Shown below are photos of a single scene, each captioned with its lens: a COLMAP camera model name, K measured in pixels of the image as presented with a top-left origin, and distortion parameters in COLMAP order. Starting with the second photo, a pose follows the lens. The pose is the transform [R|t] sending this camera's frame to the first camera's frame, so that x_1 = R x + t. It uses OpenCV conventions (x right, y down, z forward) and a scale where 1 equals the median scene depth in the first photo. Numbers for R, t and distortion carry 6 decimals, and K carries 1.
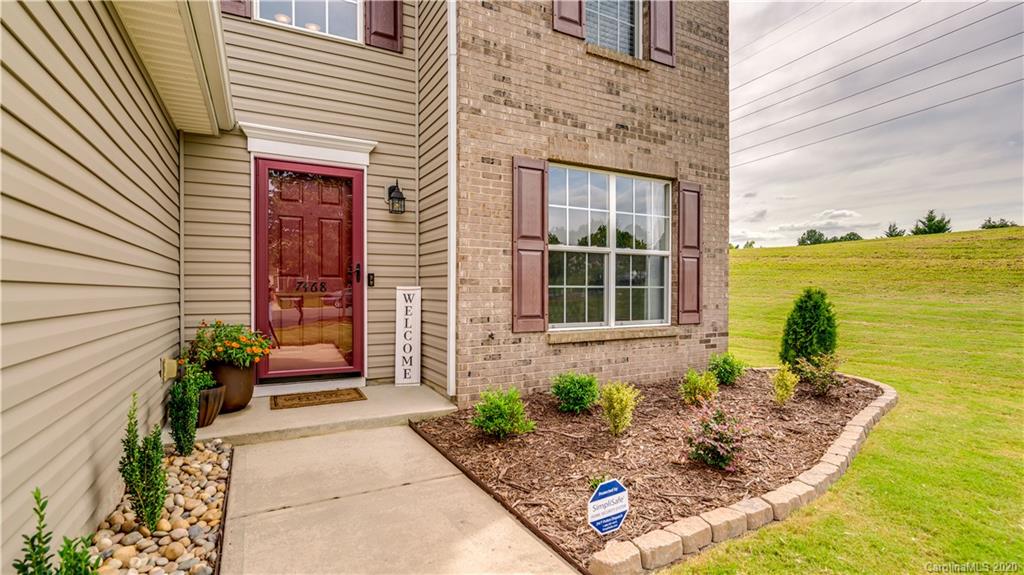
lens RADIAL K [[468.9, 0, 512.0], [0, 468.9, 287.5], [0, 0, 1]] dist [0.000851, 0.000417]
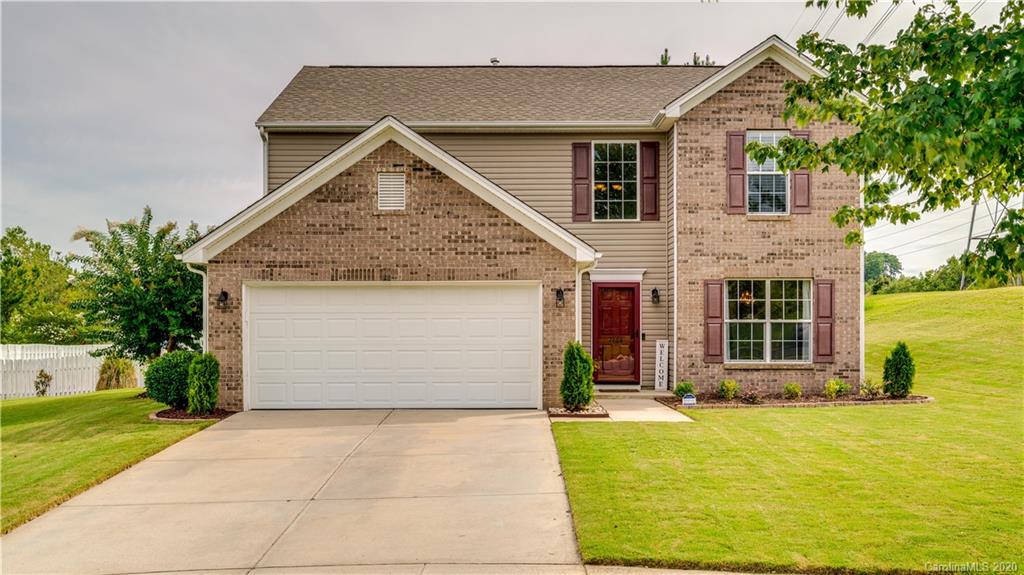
lens RADIAL K [[1016.7, 0, 511.4], [0, 1016.7, 324.8], [0, 0, 1]] dist [0.006888, 0.000591]
pose [[0.881235, -0.002443, -0.472673, 1.250471], [0.001872, 0.999997, -0.001679, -0.061088], [0.472675, 0.000594, 0.881236, -3.084381]]
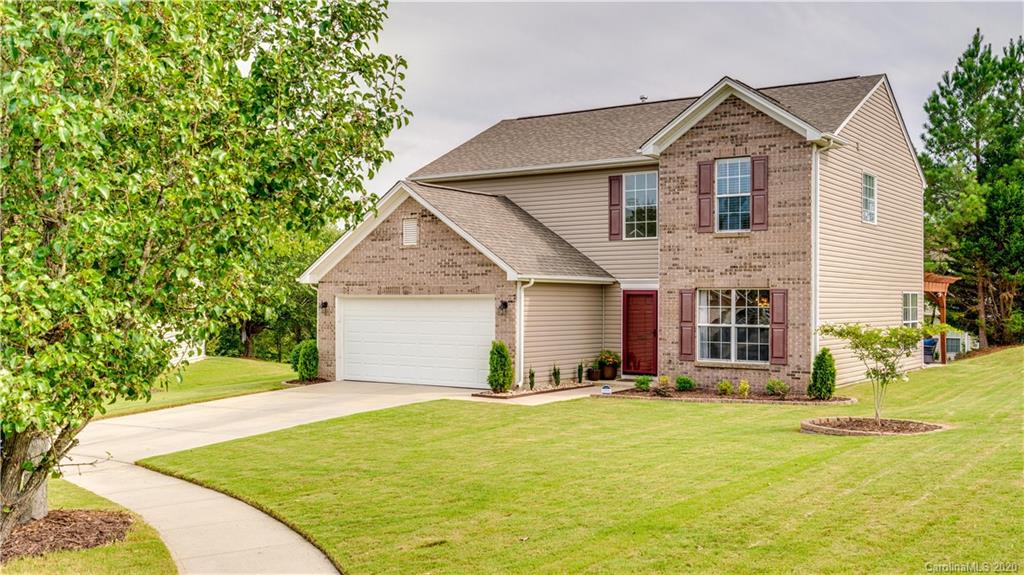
lens RADIAL K [[1012.6, 0, 512.0], [0, 1012.6, 287.5], [0, 0, 1]] dist [-0.005560, -0.001913]
pose [[0.446059, -0.009836, -0.894950, 3.930194], [-0.002947, 0.999918, -0.012459, -0.195320], [0.894999, 0.008195, 0.445993, -1.952759]]
